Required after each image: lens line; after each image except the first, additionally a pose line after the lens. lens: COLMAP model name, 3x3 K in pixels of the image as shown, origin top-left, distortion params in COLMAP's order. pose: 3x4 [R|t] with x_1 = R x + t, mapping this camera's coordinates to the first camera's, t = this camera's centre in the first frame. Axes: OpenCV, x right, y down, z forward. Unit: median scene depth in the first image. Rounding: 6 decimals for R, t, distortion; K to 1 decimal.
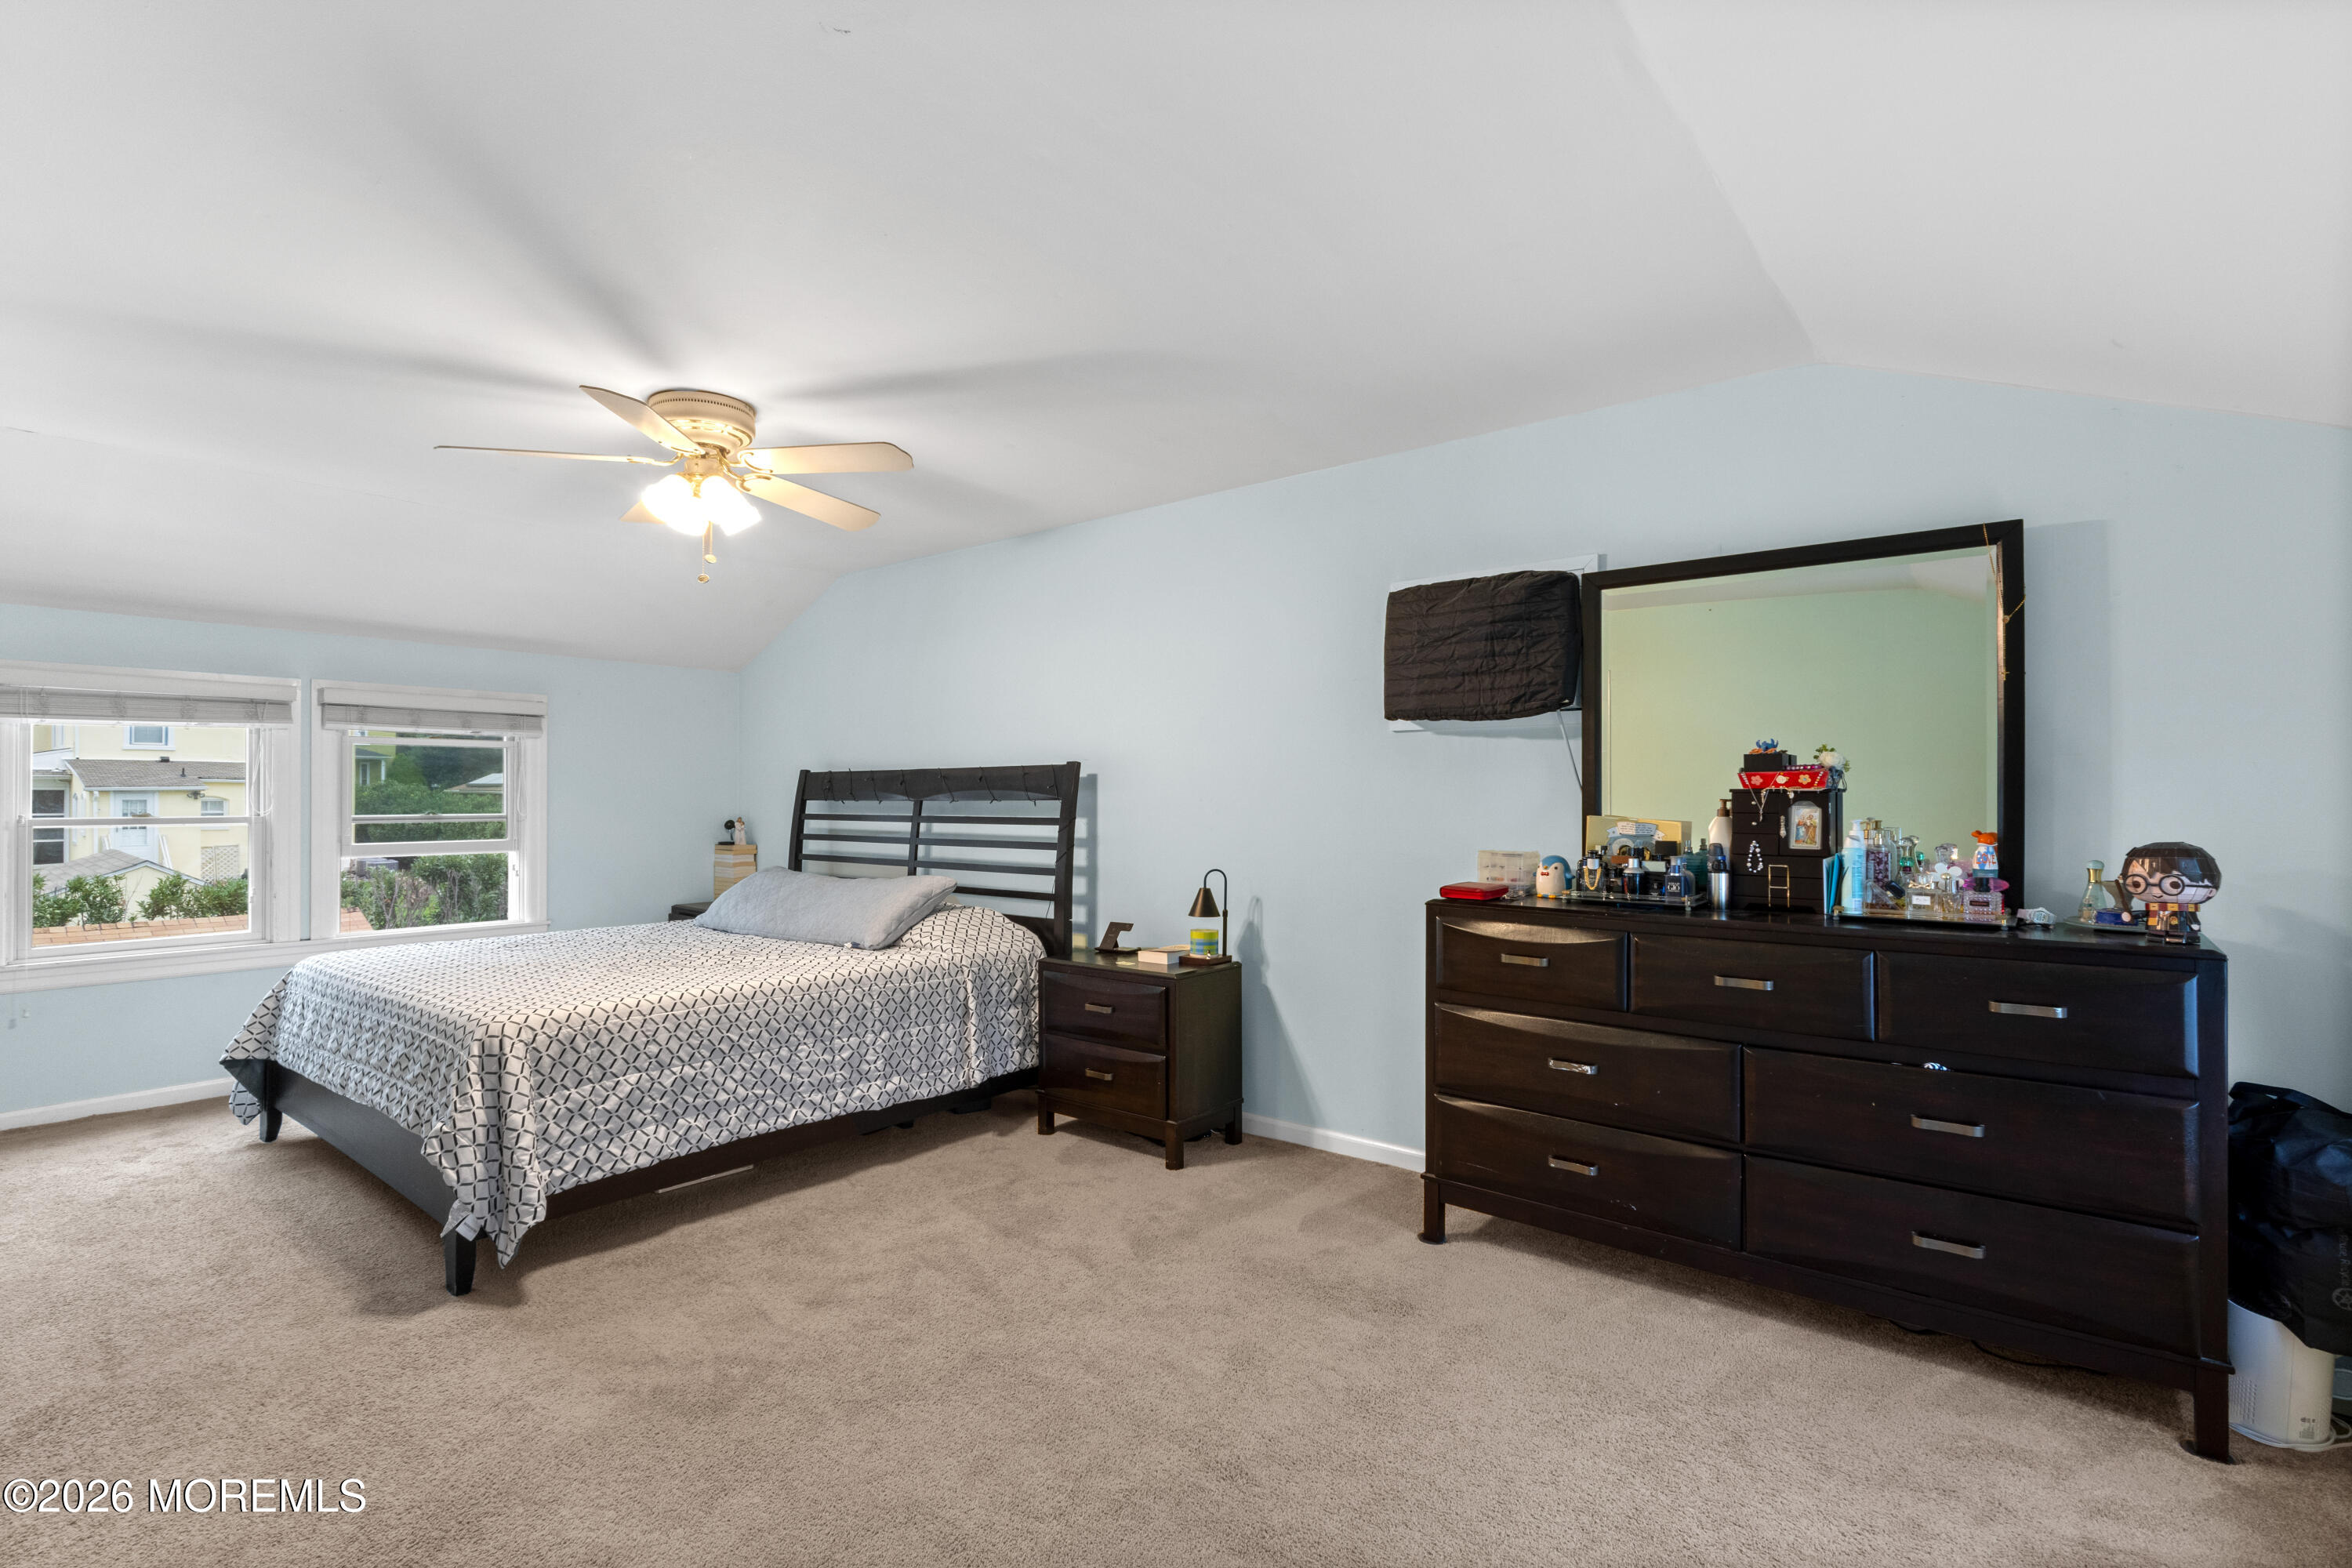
lens RADIAL K [[1087.1, 0, 1176.0], [0, 1087.1, 784.0], [0, 0, 1]] dist [-0.001195, 0.000084]
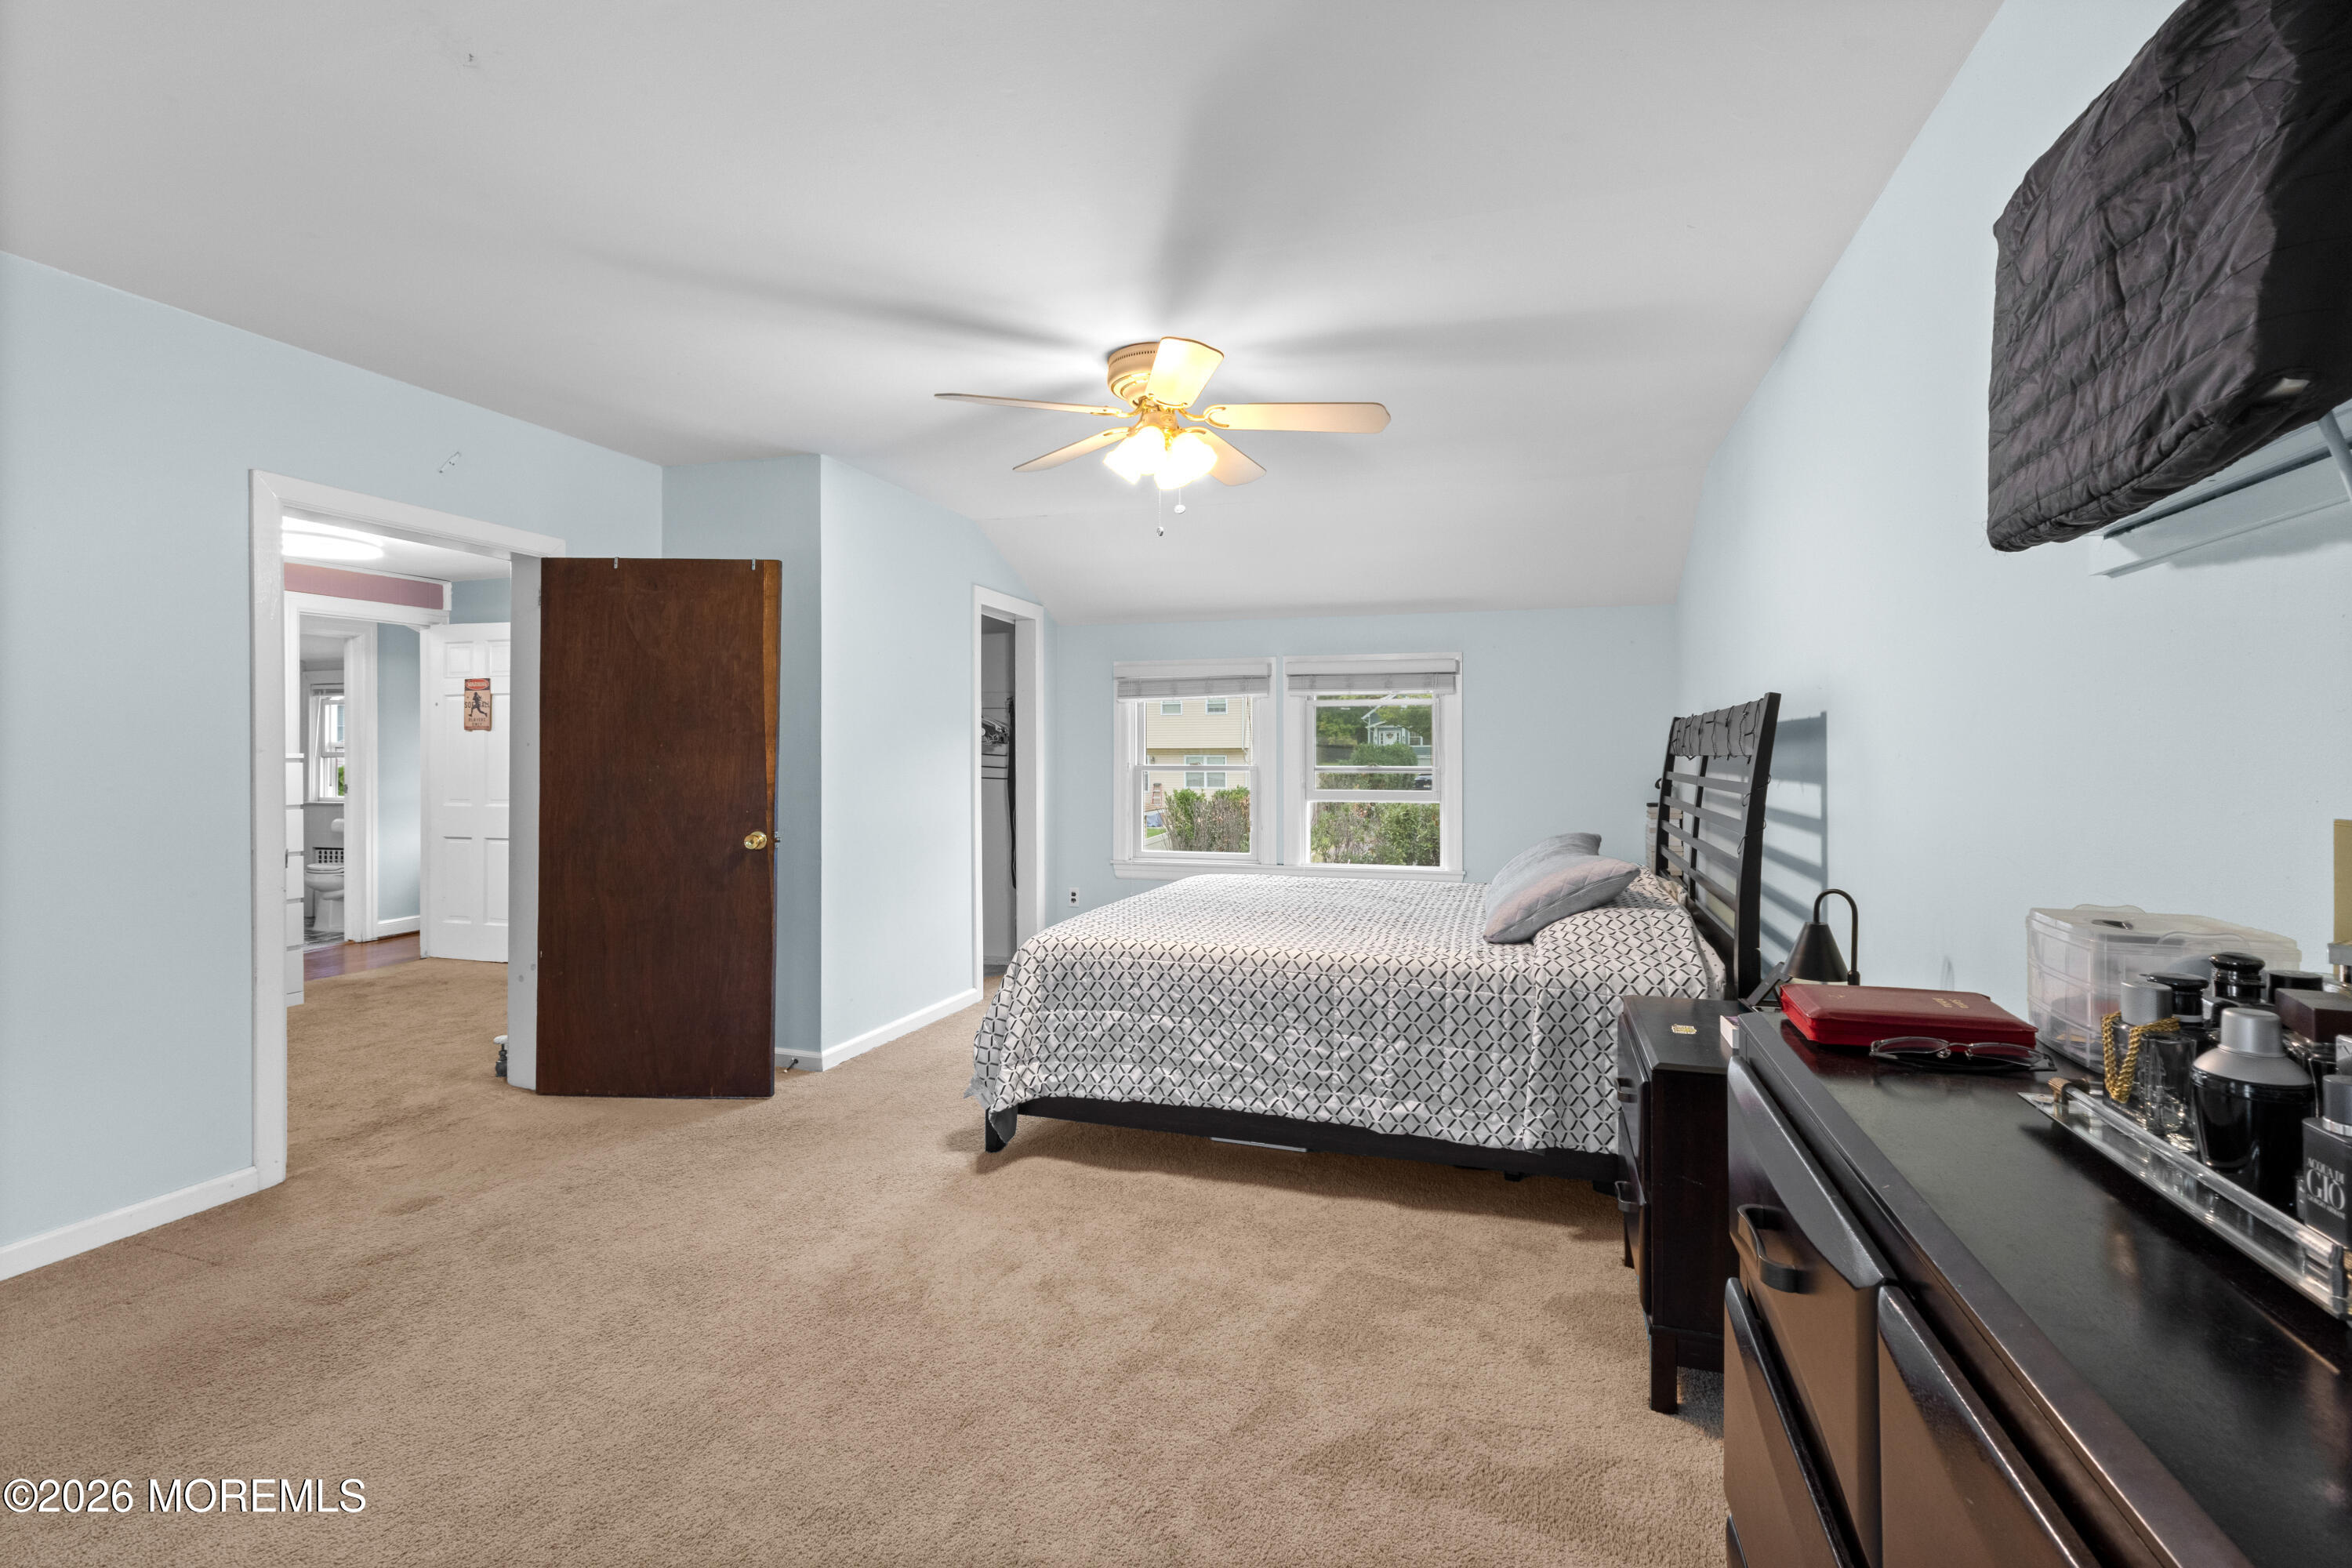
lens RADIAL K [[1096.7, 0, 1170.4], [0, 1096.7, 750.8], [0, 0, 1]] dist [0.005551, 0.000466]
pose [[0.363647, -0.000844, -0.931536, 0.458903], [0.011063, 0.999933, 0.003412, 0.008265], [0.931471, -0.011546, 0.363632, 0.583251]]
